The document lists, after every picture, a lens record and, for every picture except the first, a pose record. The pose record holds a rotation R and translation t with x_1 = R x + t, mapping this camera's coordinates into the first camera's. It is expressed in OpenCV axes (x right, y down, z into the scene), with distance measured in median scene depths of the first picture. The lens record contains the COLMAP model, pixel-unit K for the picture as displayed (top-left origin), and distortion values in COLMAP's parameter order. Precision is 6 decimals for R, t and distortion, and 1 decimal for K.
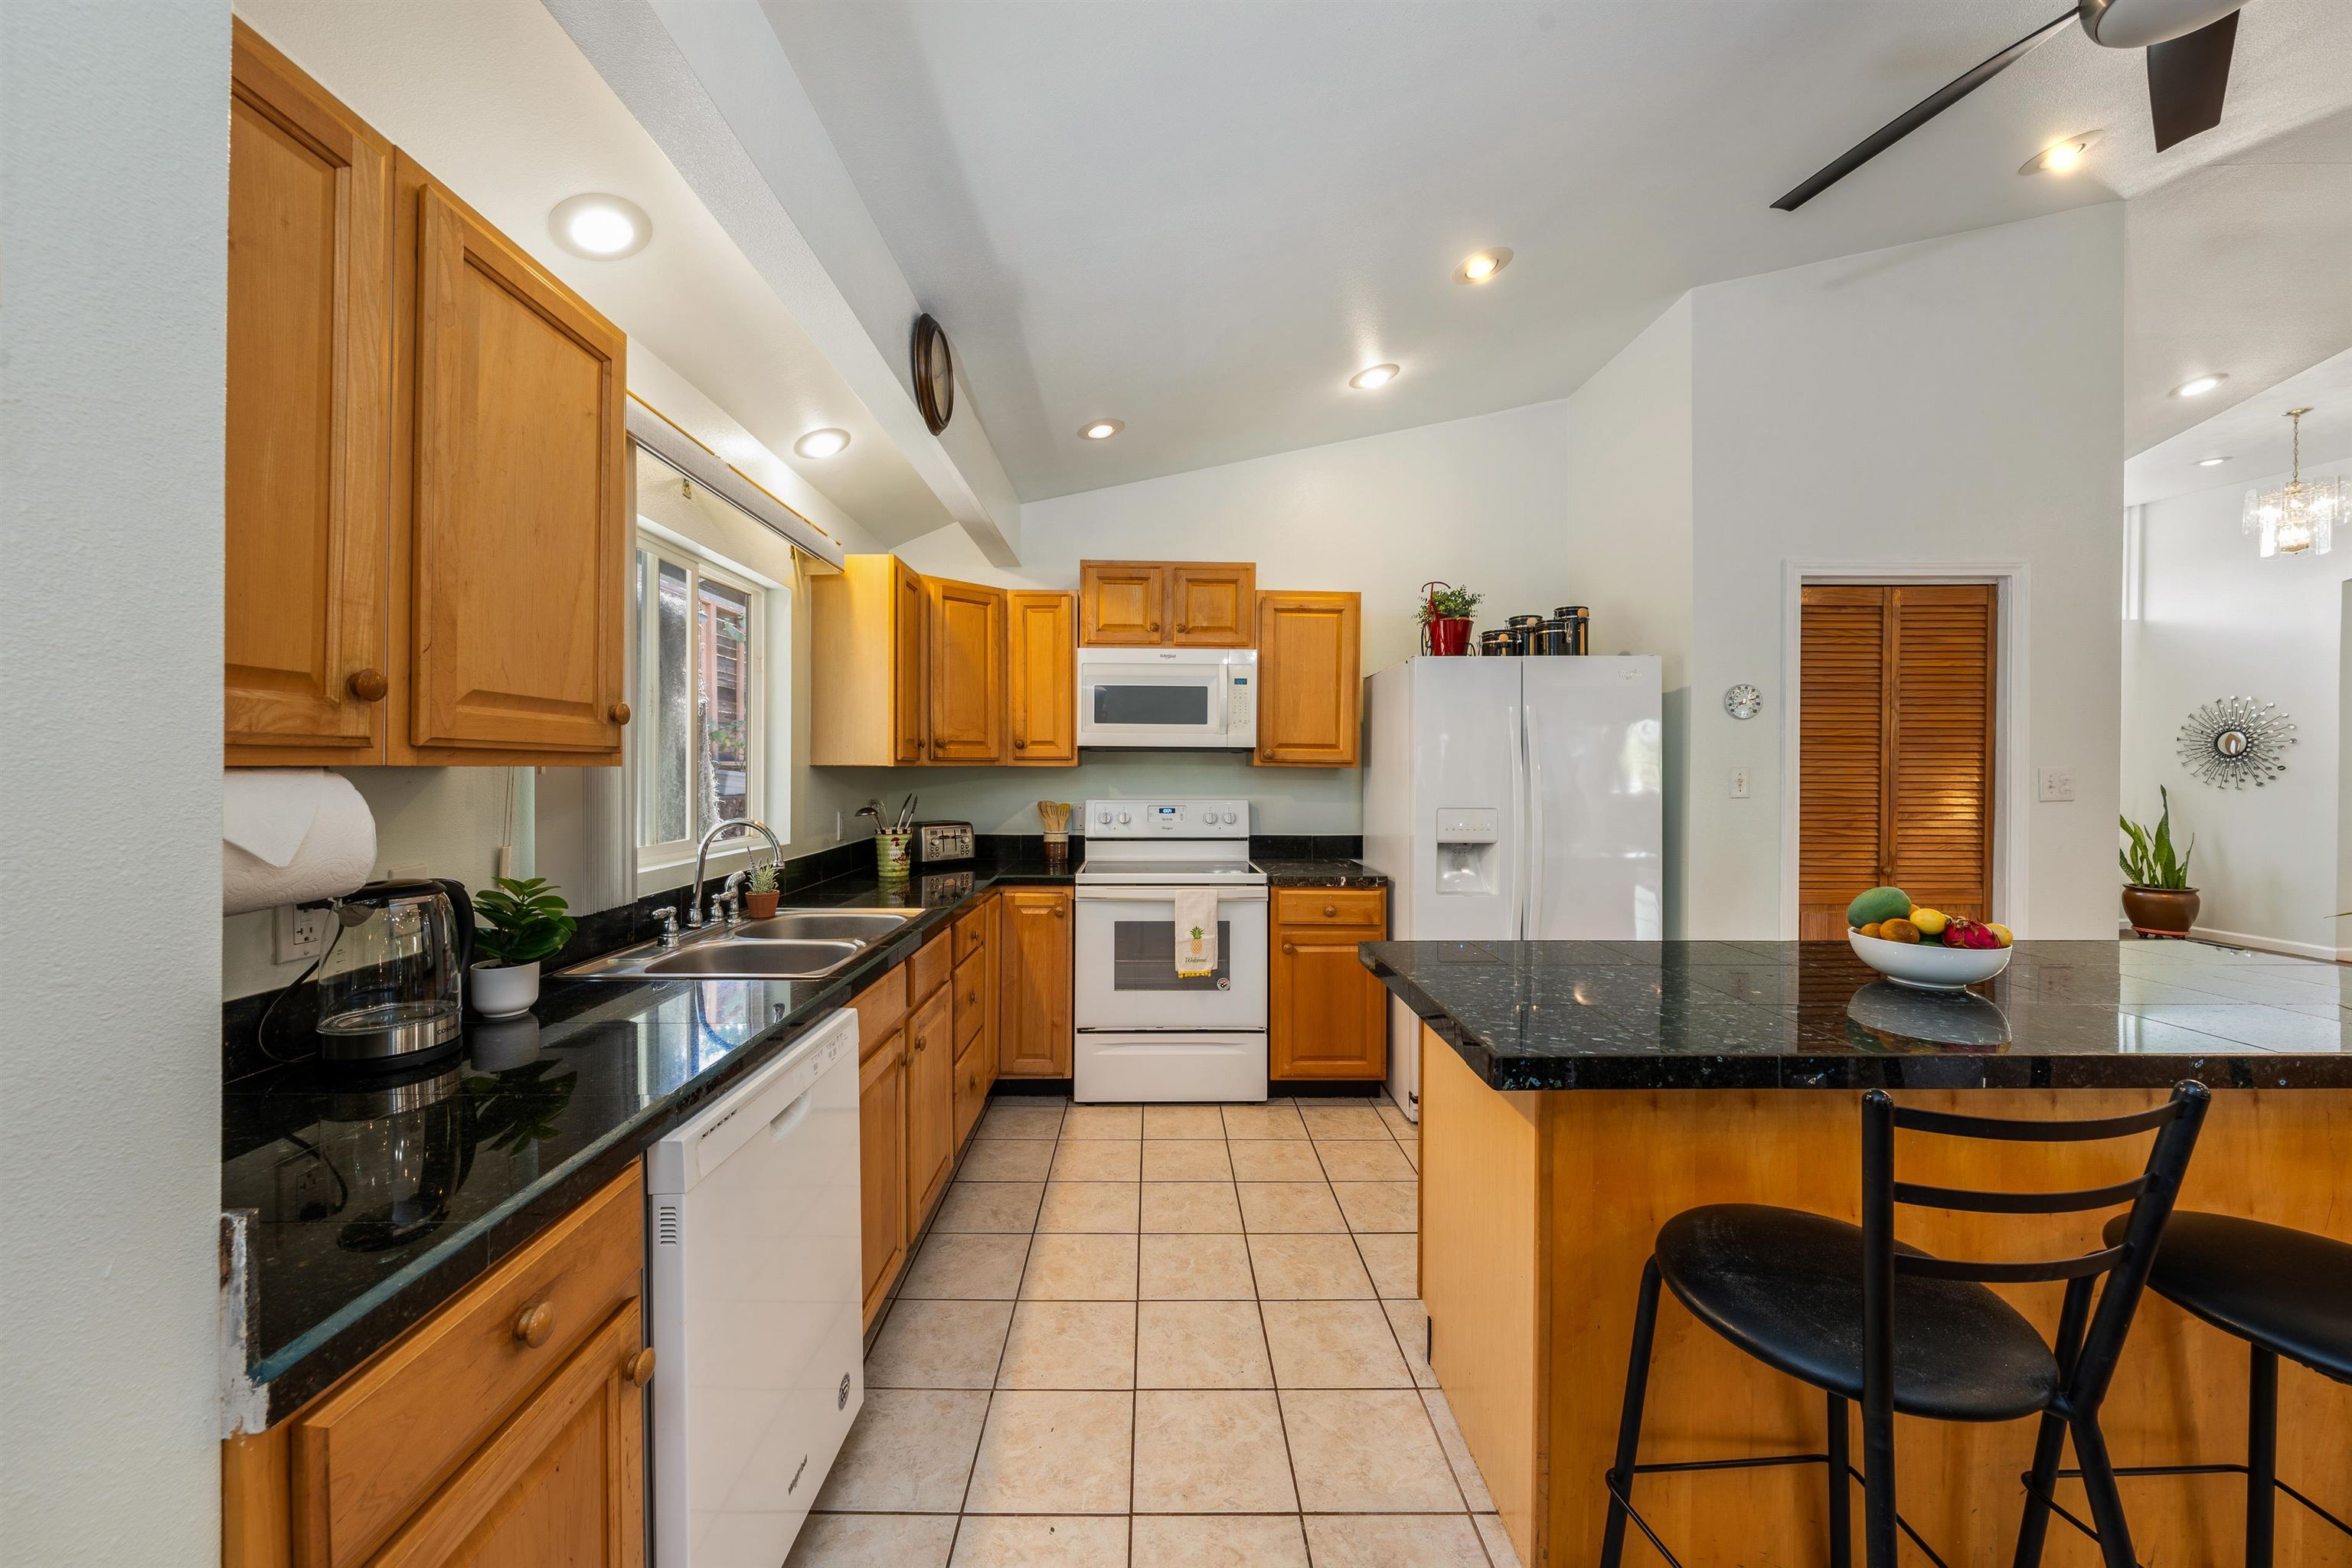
lens RADIAL K [[838.4, 0, 1159.3], [0, 838.4, 767.5], [0, 0, 1]] dist [-0.002451, -0.000373]
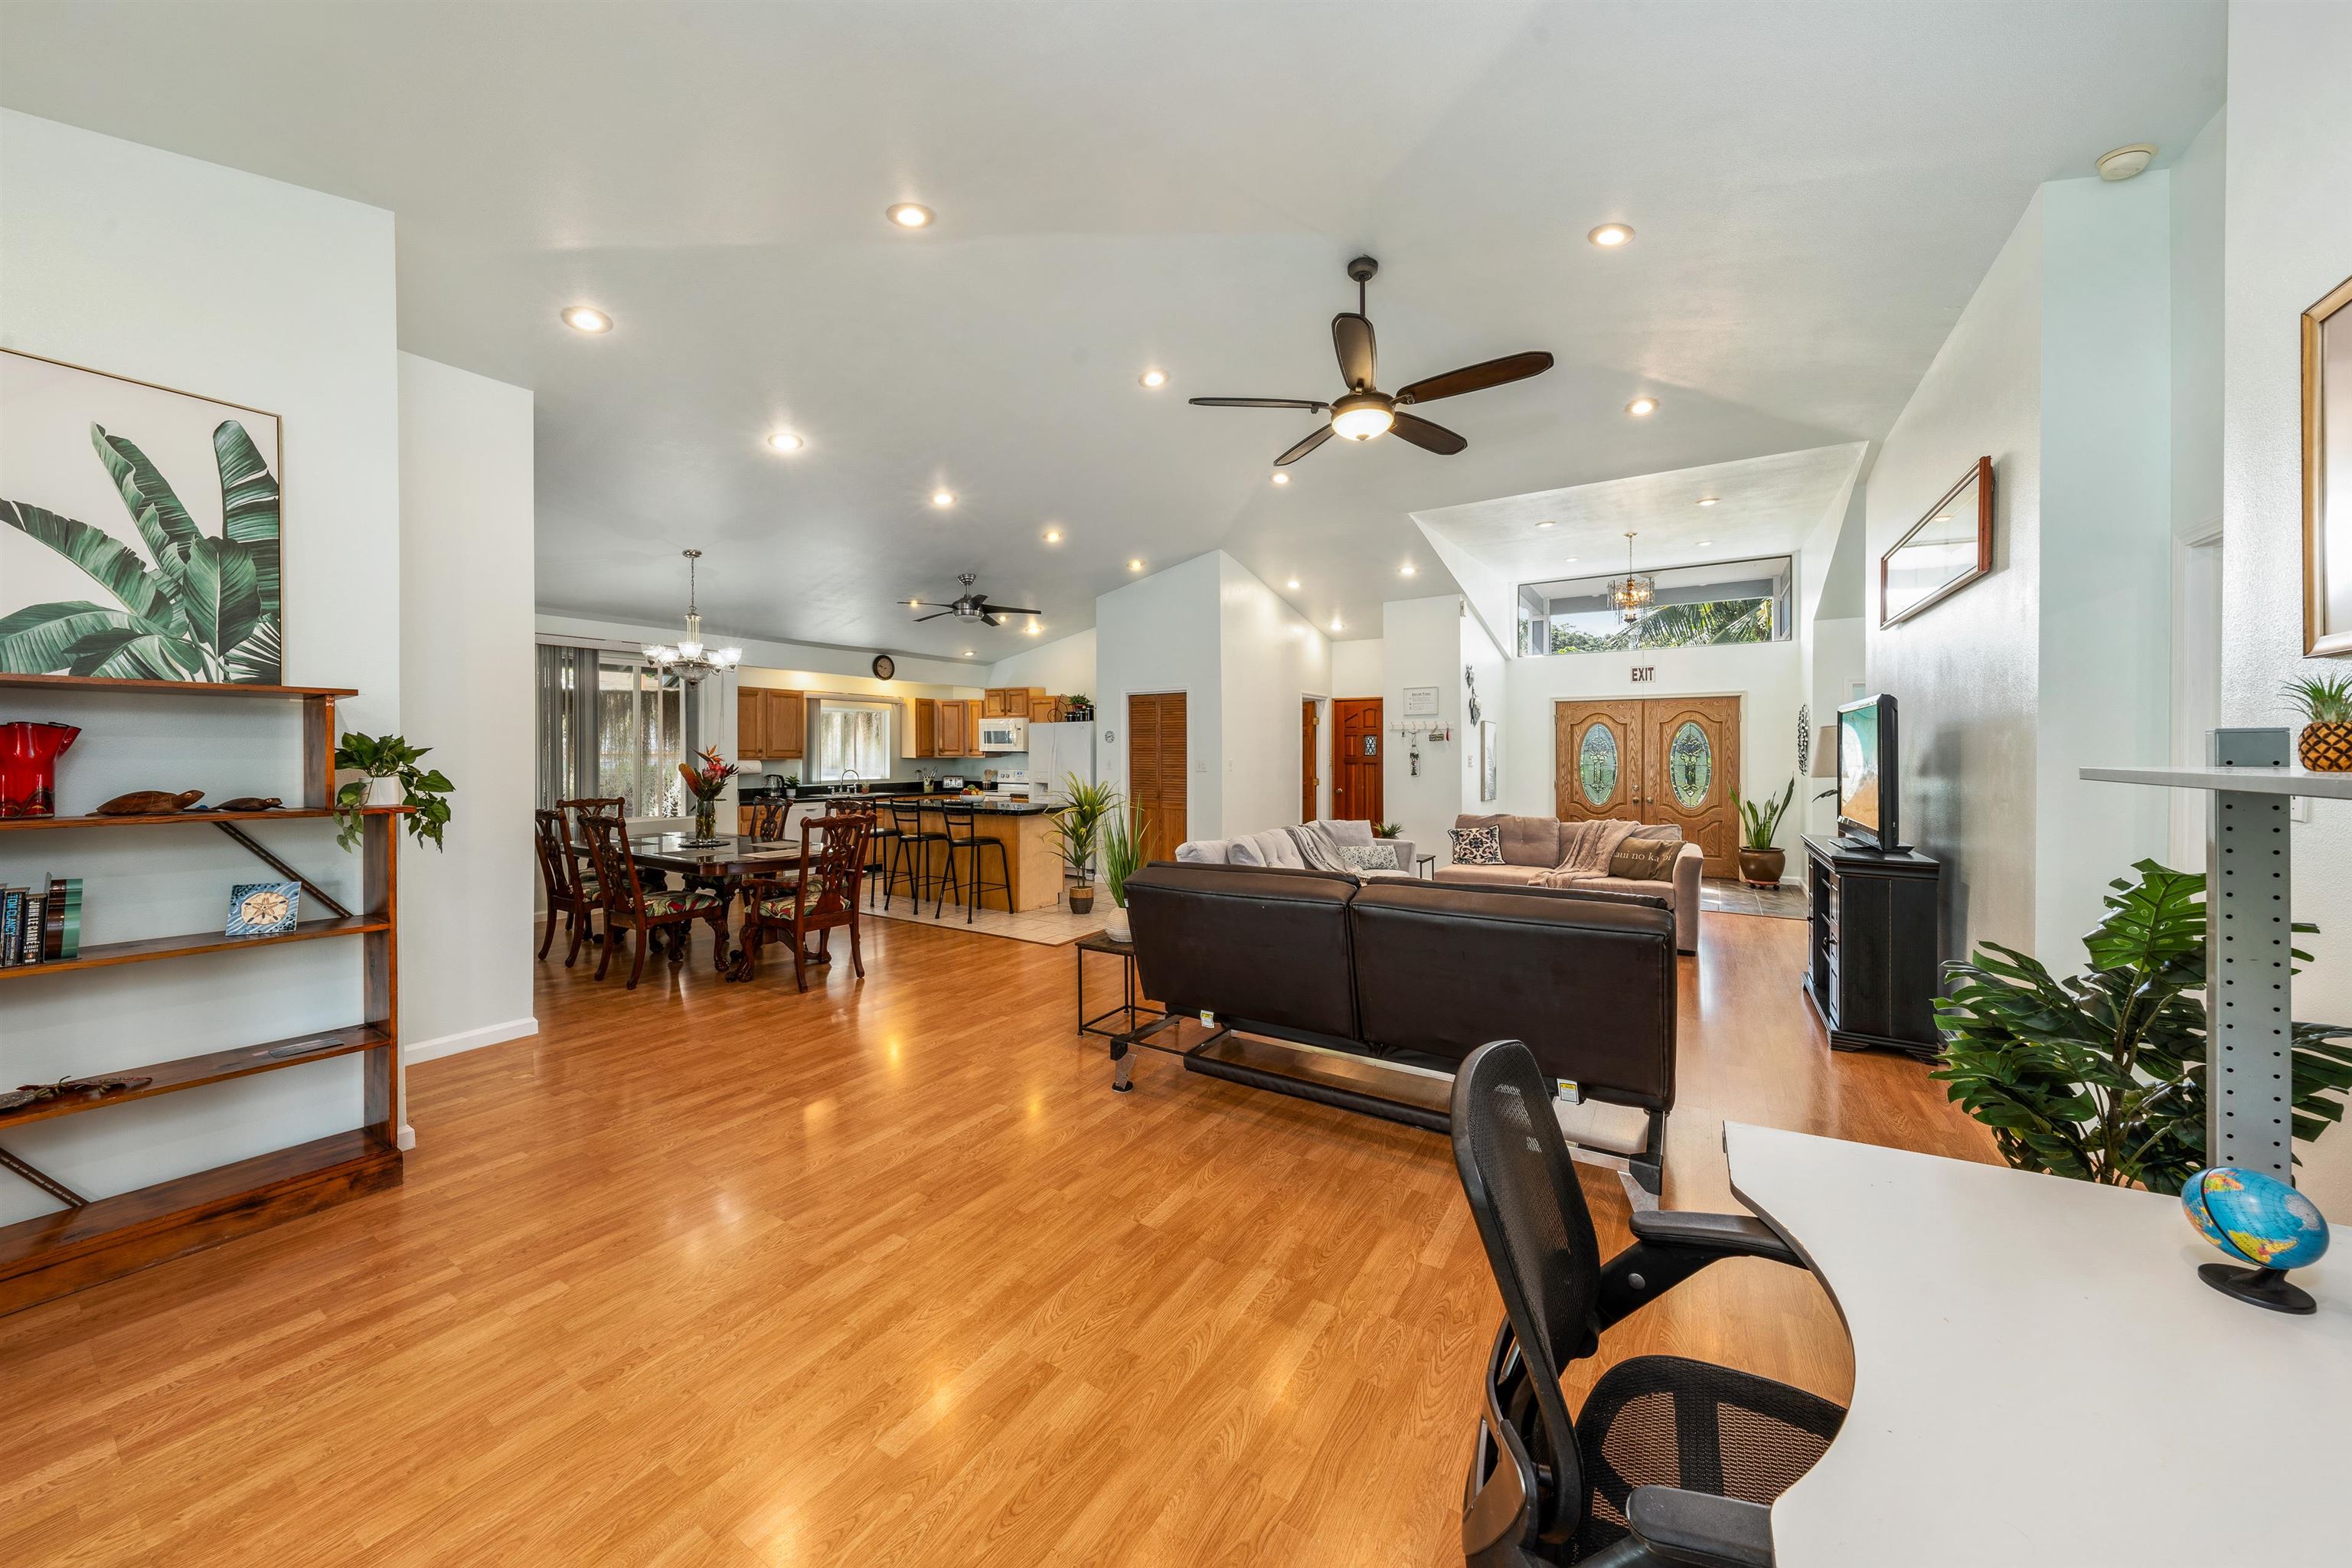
lens RADIAL K [[815.1, 0, 1174.2], [0, 815.1, 760.3], [0, 0, 1]] dist [-0.001081, -0.000205]
pose [[0.840189, 0.004175, -0.542278, 2.273355], [0.001318, 0.999952, 0.009741, -0.021857], [0.542292, -0.008899, 0.840143, -1.192846]]
